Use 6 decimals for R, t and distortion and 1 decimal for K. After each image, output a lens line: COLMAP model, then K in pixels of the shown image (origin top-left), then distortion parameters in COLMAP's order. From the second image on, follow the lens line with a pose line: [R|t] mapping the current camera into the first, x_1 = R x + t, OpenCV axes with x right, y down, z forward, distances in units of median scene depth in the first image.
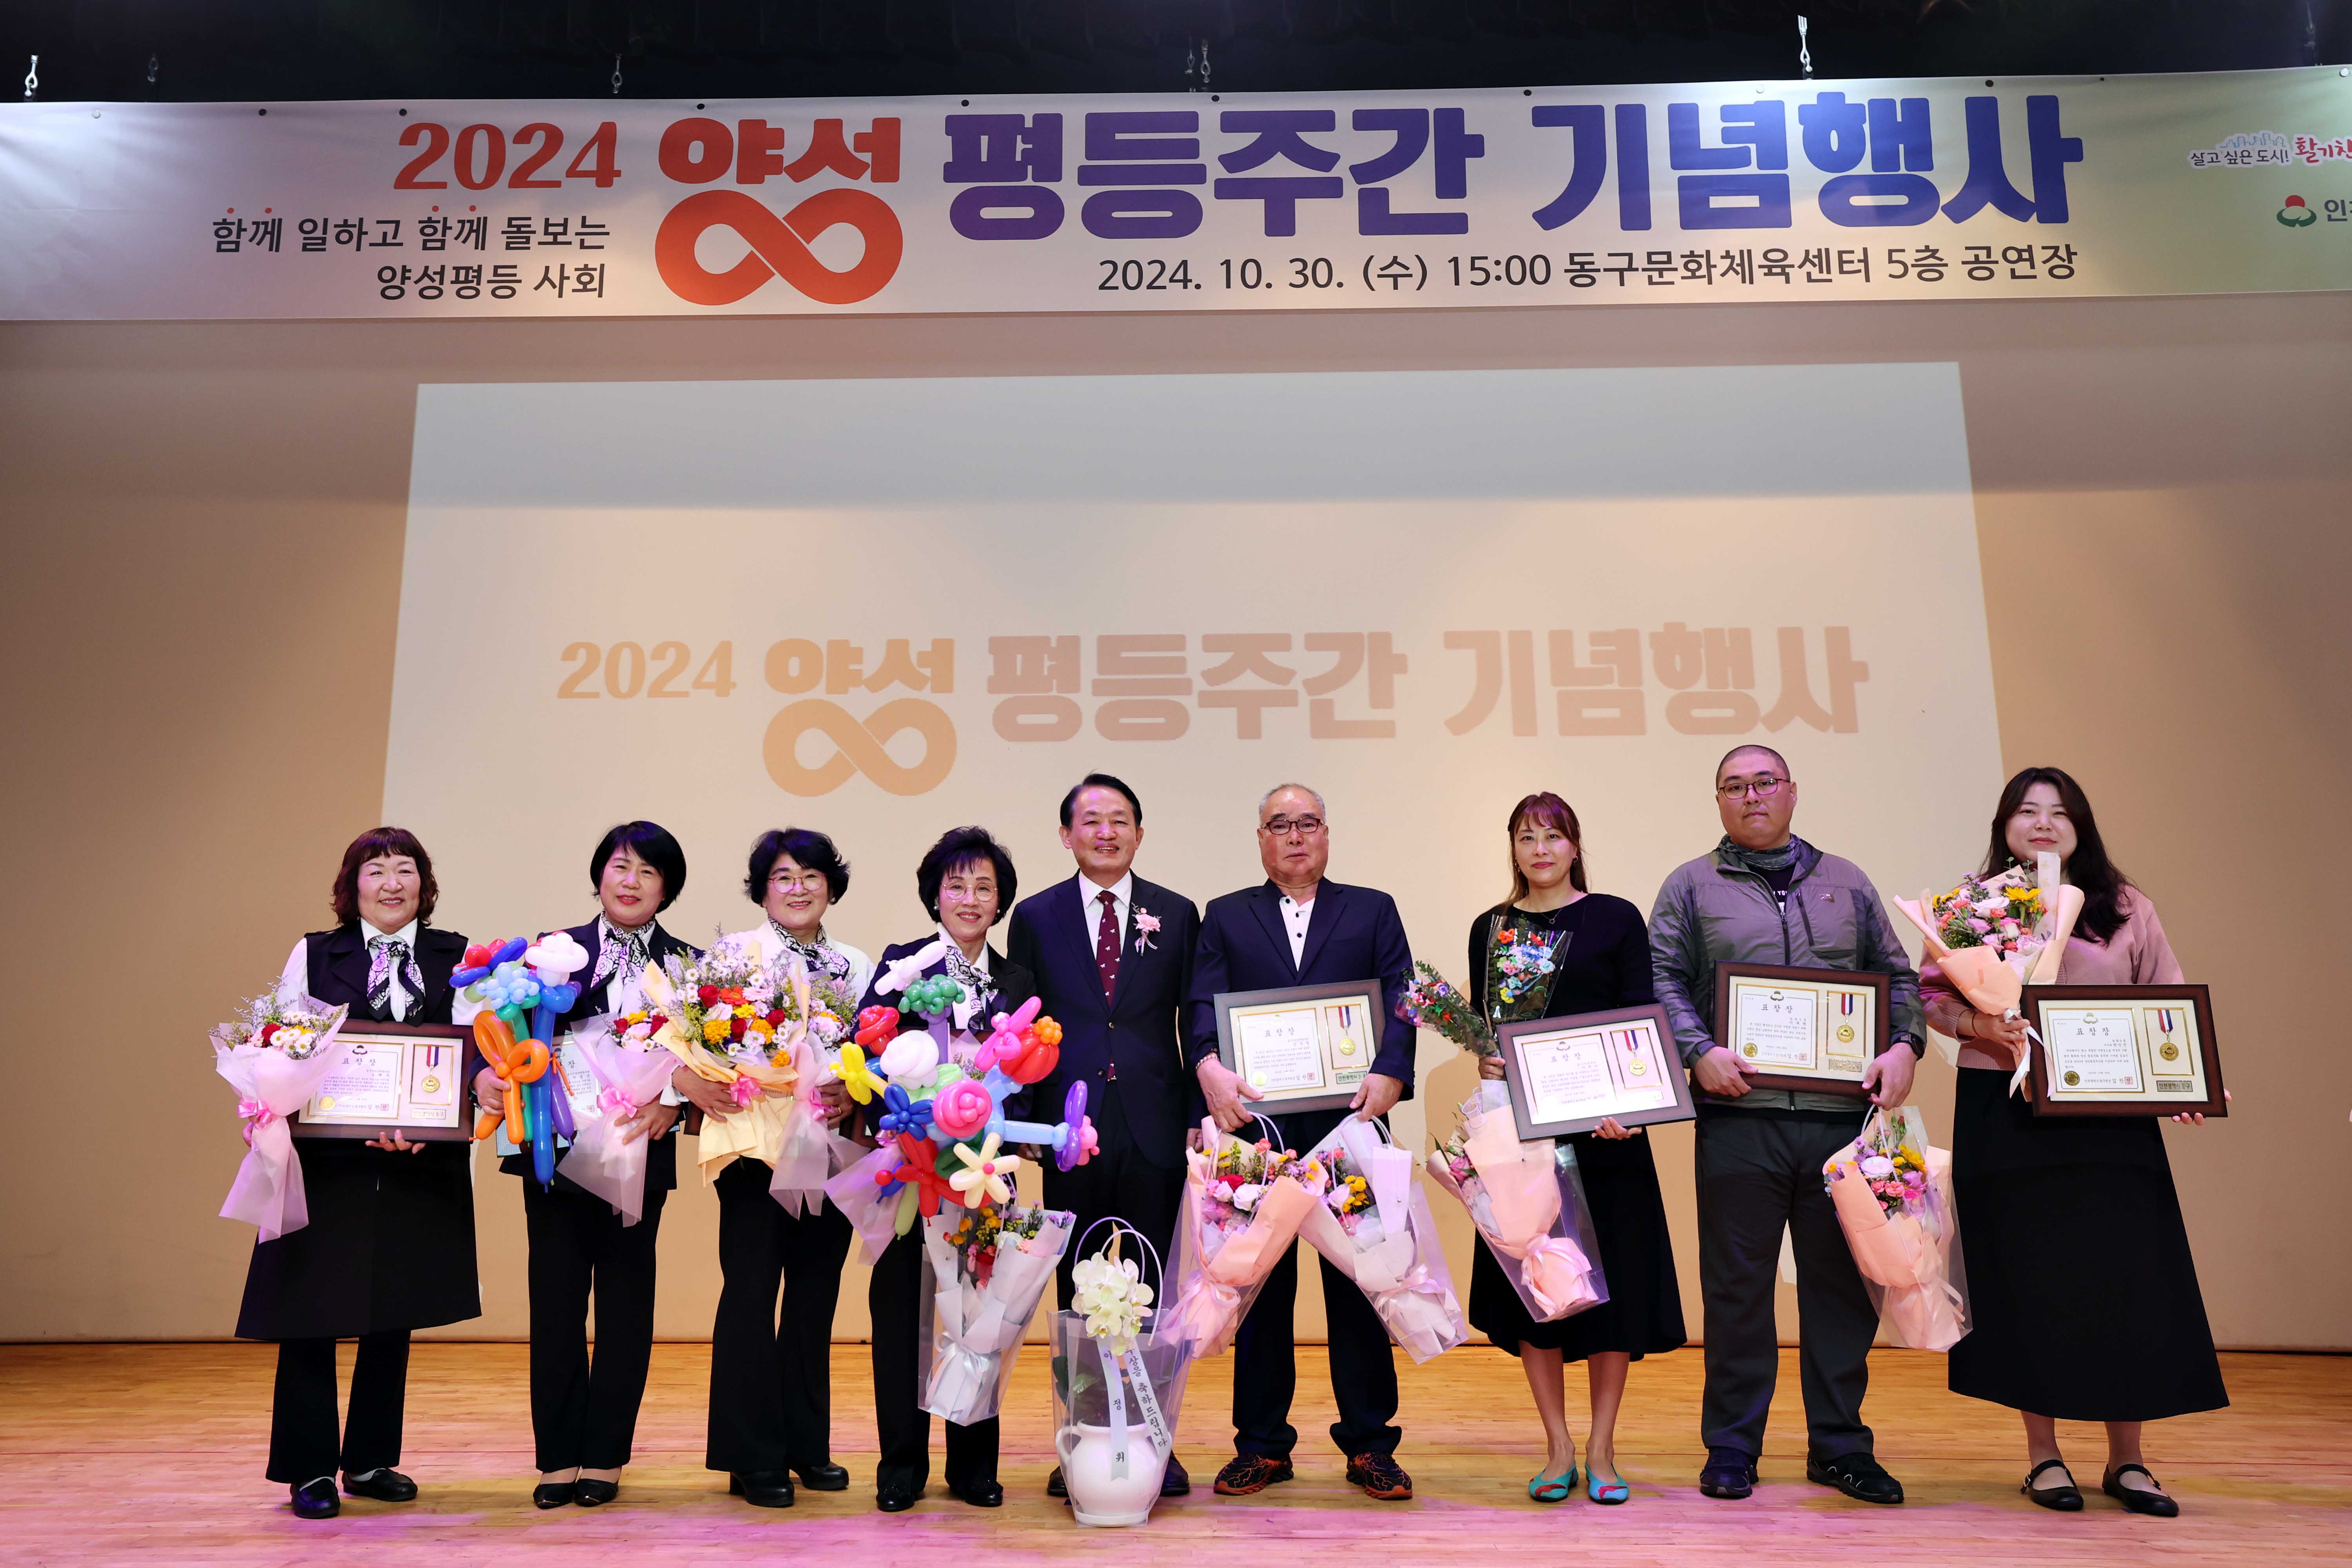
lens RADIAL K [[1613.9, 0, 1128.0], [0, 1613.9, 774.5], [0, 0, 1]] dist [-0.004969, 0.033850]
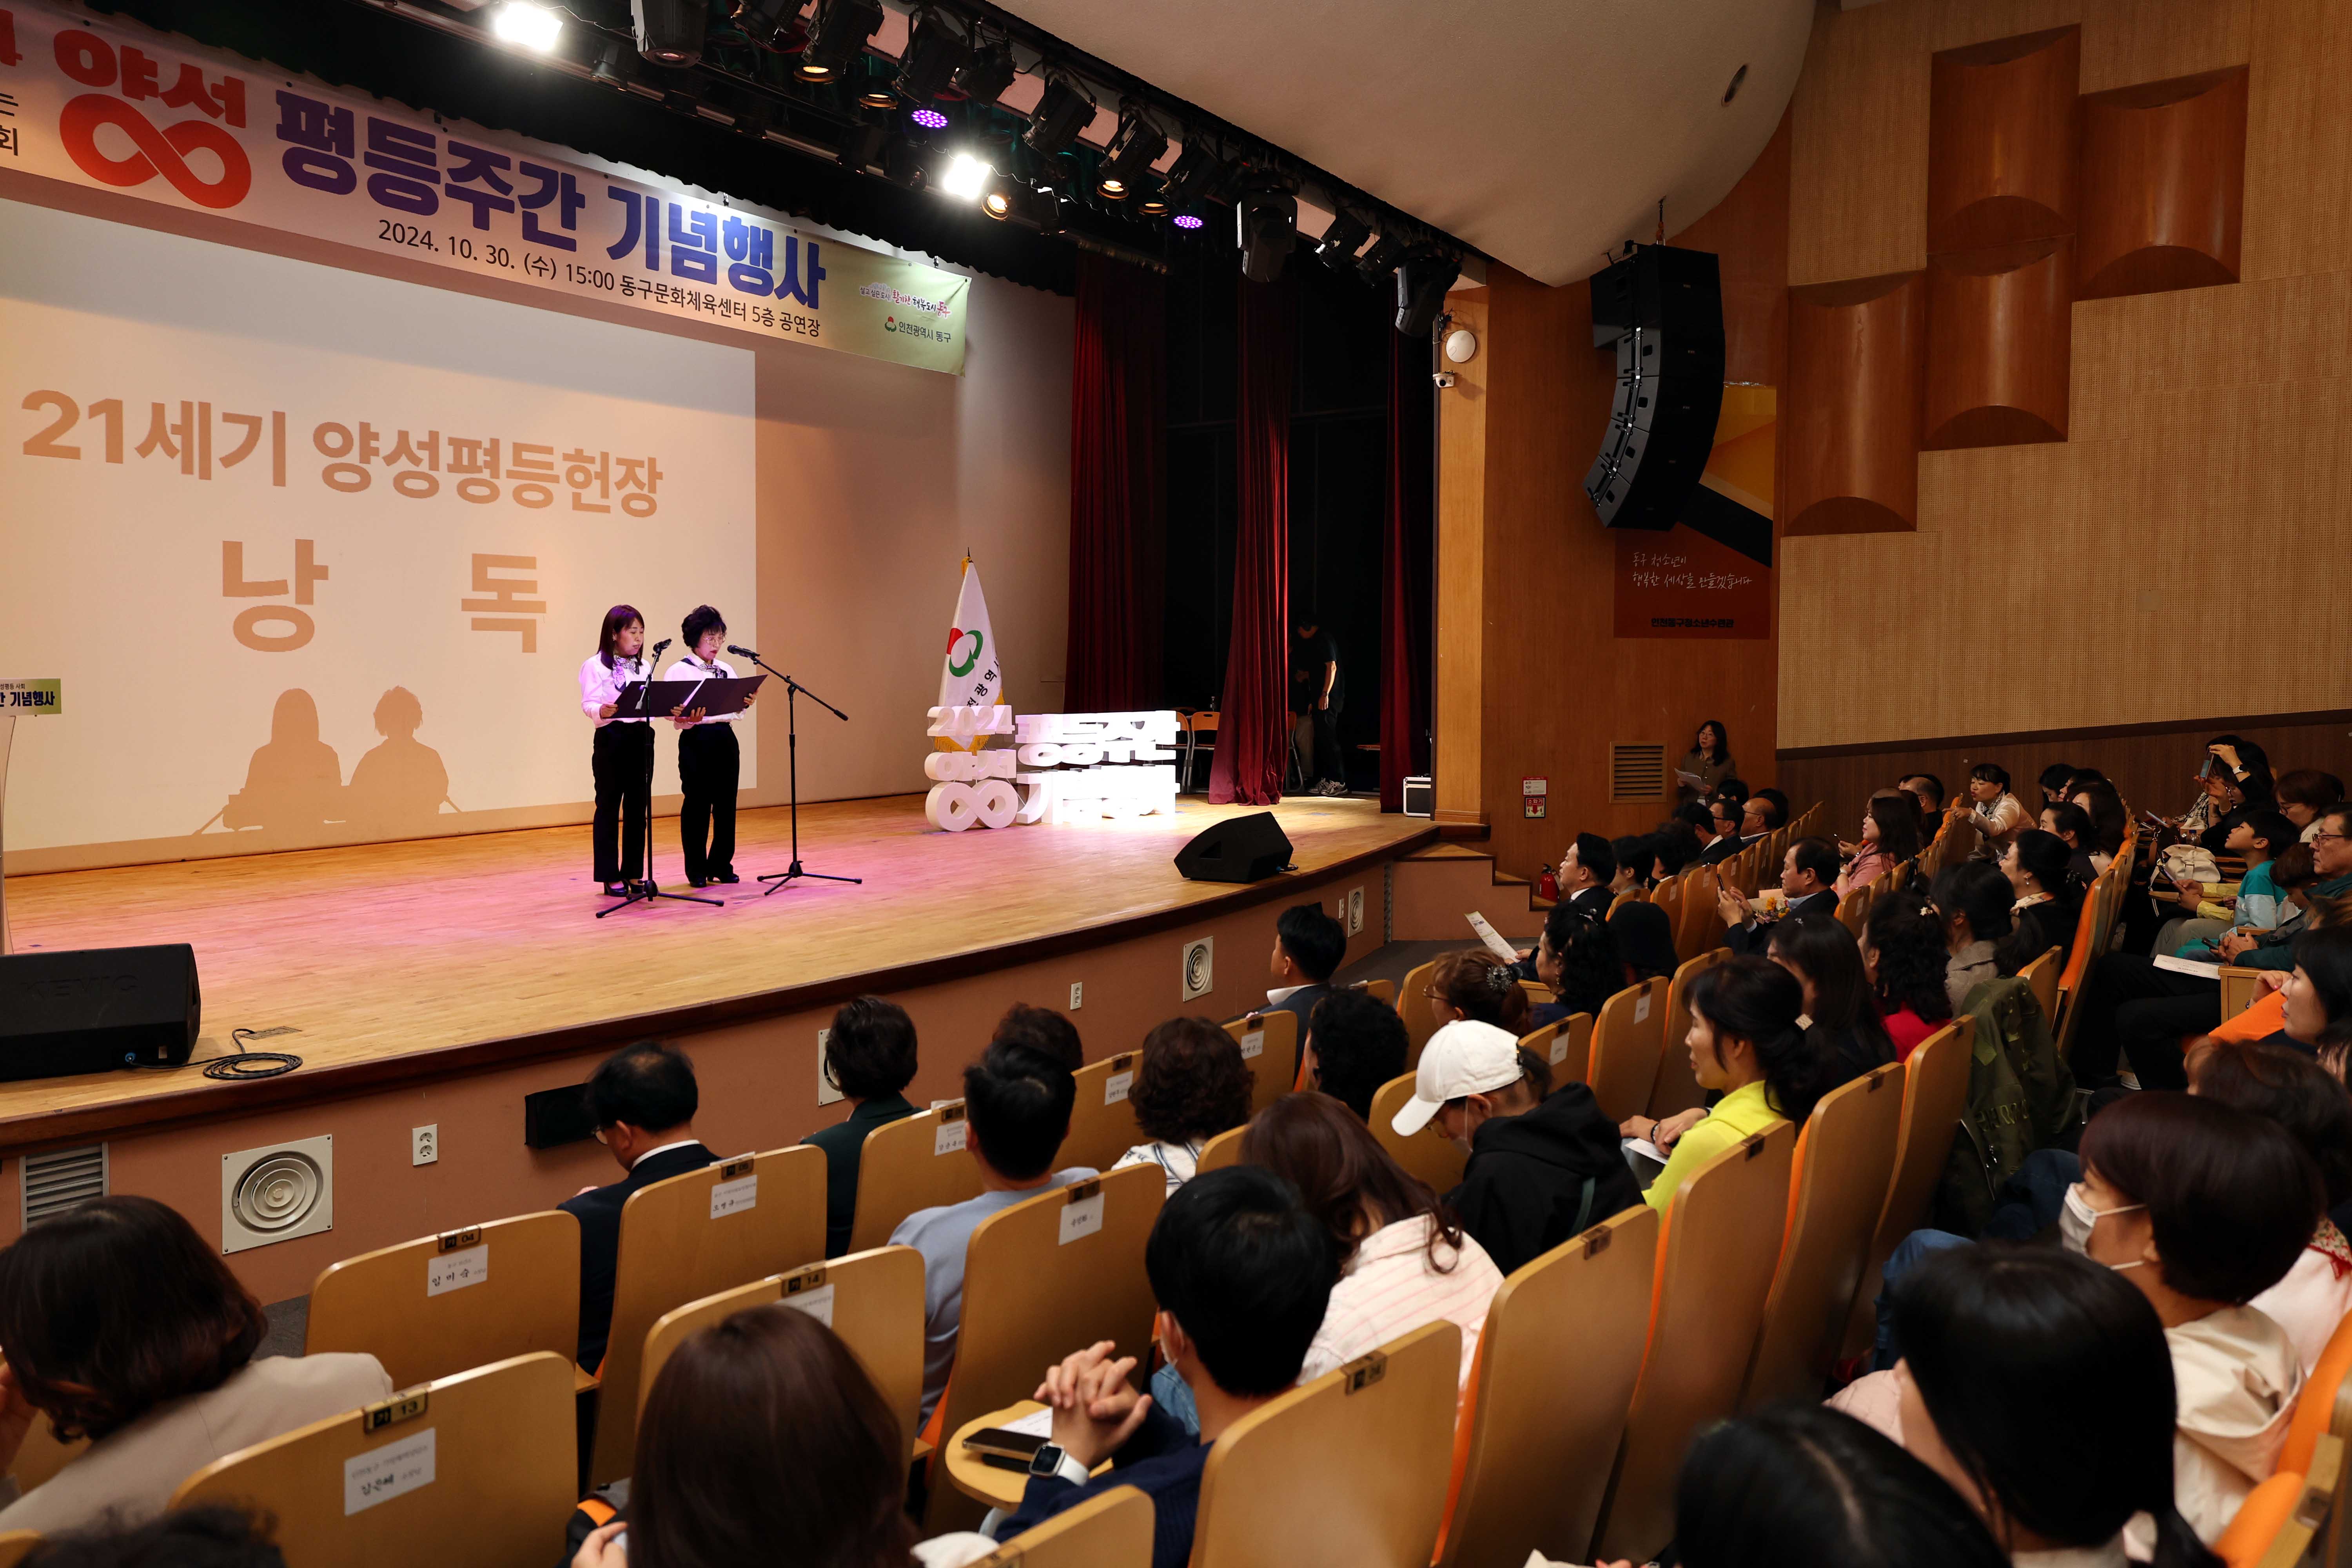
lens RADIAL K [[1620.0, 0, 1180.3], [0, 1620.0, 719.3], [0, 0, 1]] dist [0.019947, 0.040659]
pose [[0.556228, -0.025536, 0.830638, -0.966018], [-0.158895, 0.977819, 0.136463, -0.175710], [-0.815698, -0.207889, 0.539833, -0.682335]]
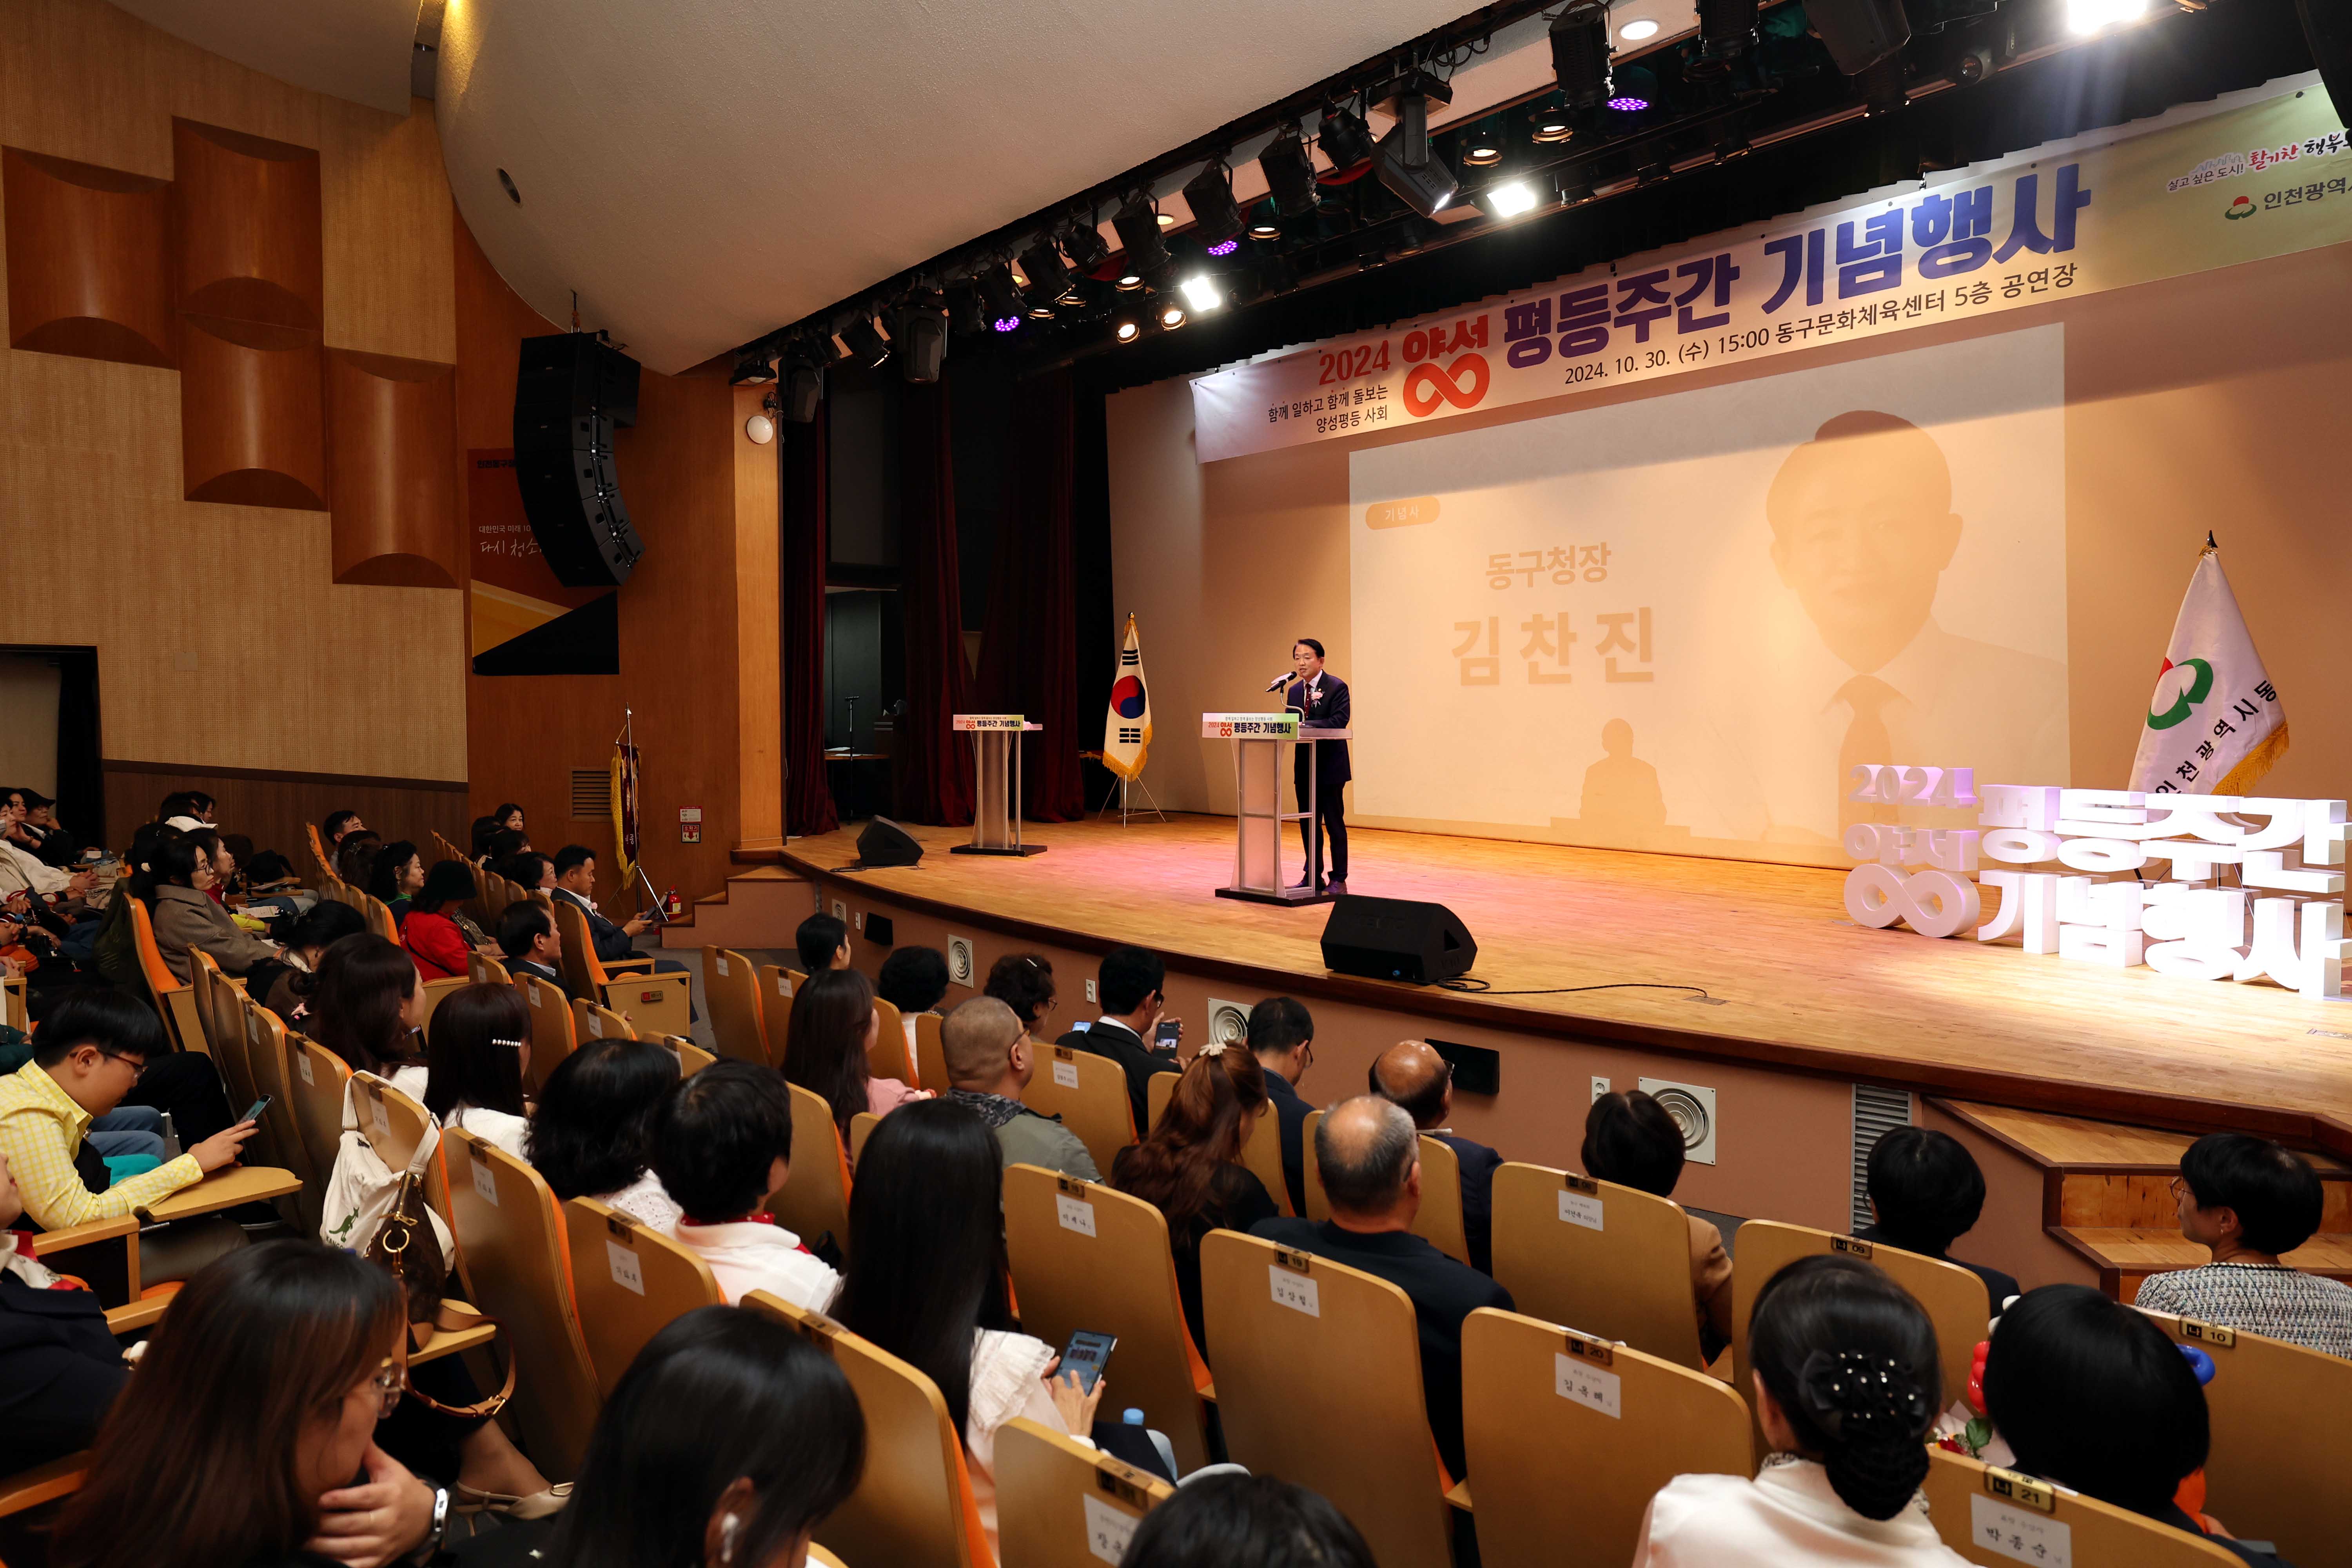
lens RADIAL K [[1412.9, 0, 1169.8], [0, 1412.9, 757.2], [0, 0, 1]] dist [-0.025239, 0.043760]
pose [[0.679271, 0.028407, -0.733338, 1.019314], [0.139038, 0.976173, 0.166600, -0.198479], [0.720597, -0.215128, 0.659136, -0.739327]]
